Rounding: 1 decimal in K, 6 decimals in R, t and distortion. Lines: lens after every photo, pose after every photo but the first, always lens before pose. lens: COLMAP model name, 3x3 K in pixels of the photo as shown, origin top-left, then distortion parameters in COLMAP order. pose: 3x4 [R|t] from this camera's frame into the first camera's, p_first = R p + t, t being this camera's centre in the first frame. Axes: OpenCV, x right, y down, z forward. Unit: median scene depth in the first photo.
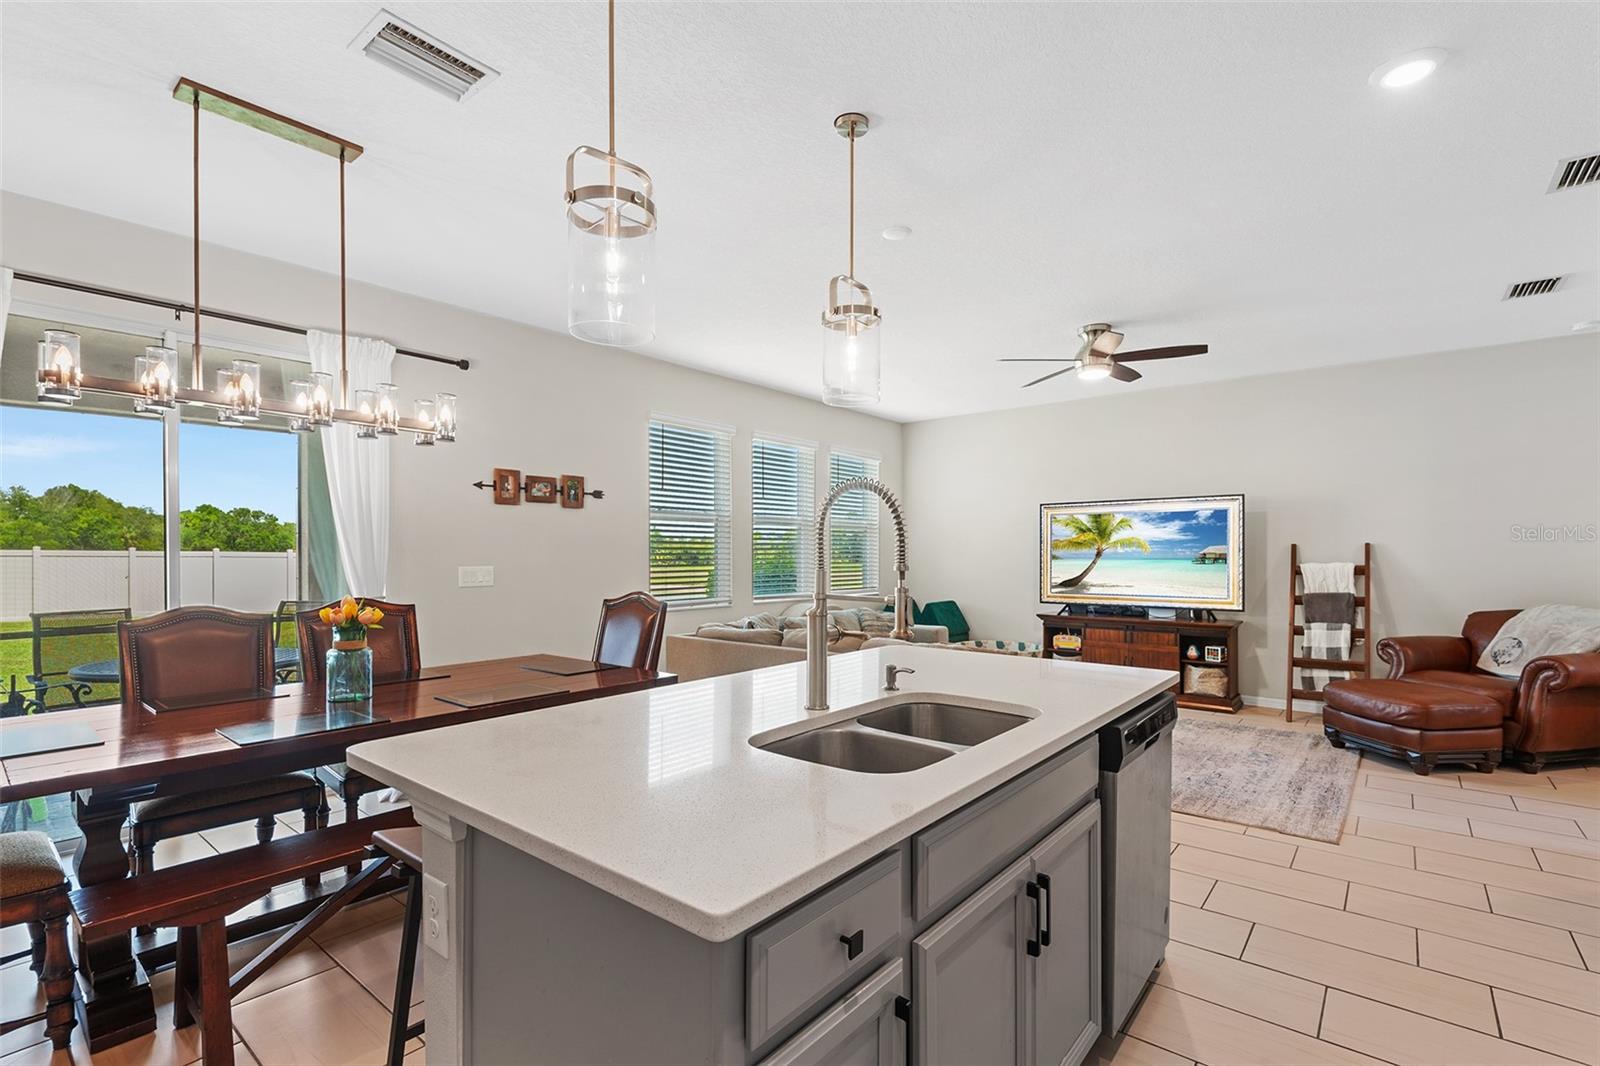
lens RADIAL K [[708.4, 0, 798.4], [0, 708.4, 562.3], [0, 0, 1]] dist [0.008486, -0.010872]
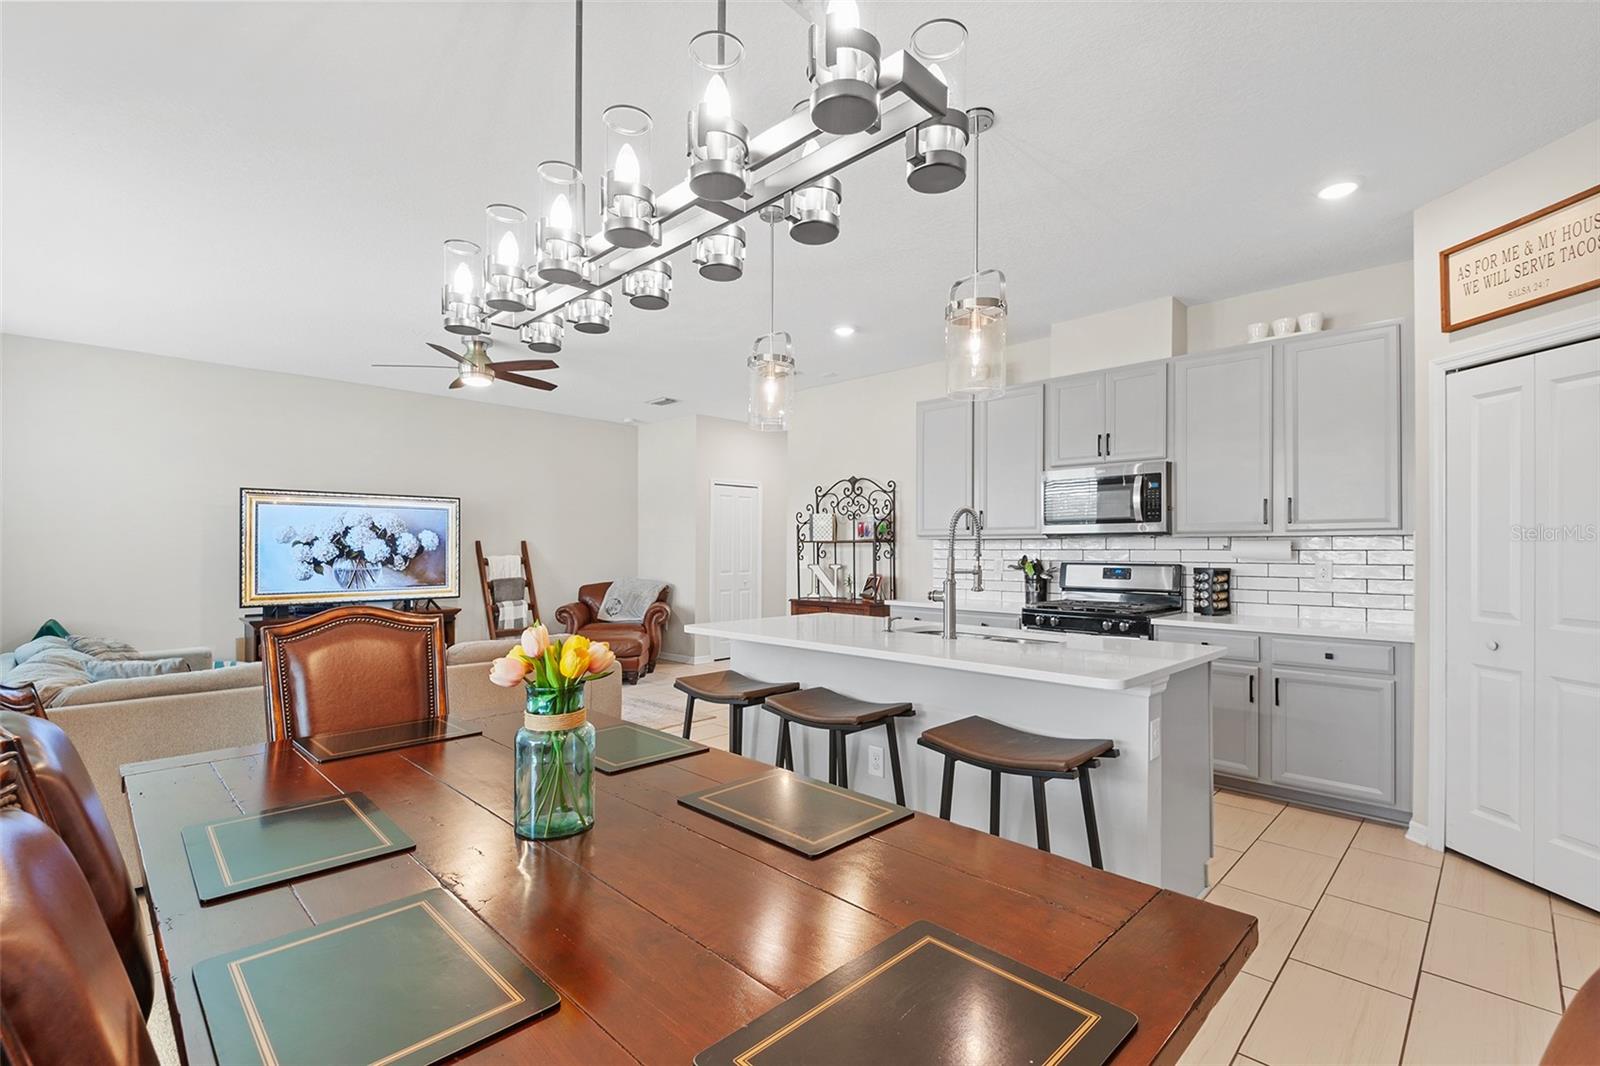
lens RADIAL K [[708.4, 0, 801.7], [0, 708.4, 546.0], [0, 0, 1]] dist [0.008486, -0.010872]
pose [[0.103105, 0.014520, 0.994565, -0.474562], [0.017937, 0.999704, -0.016455, 0.013768], [-0.994509, 0.019536, 0.102814, 0.304581]]
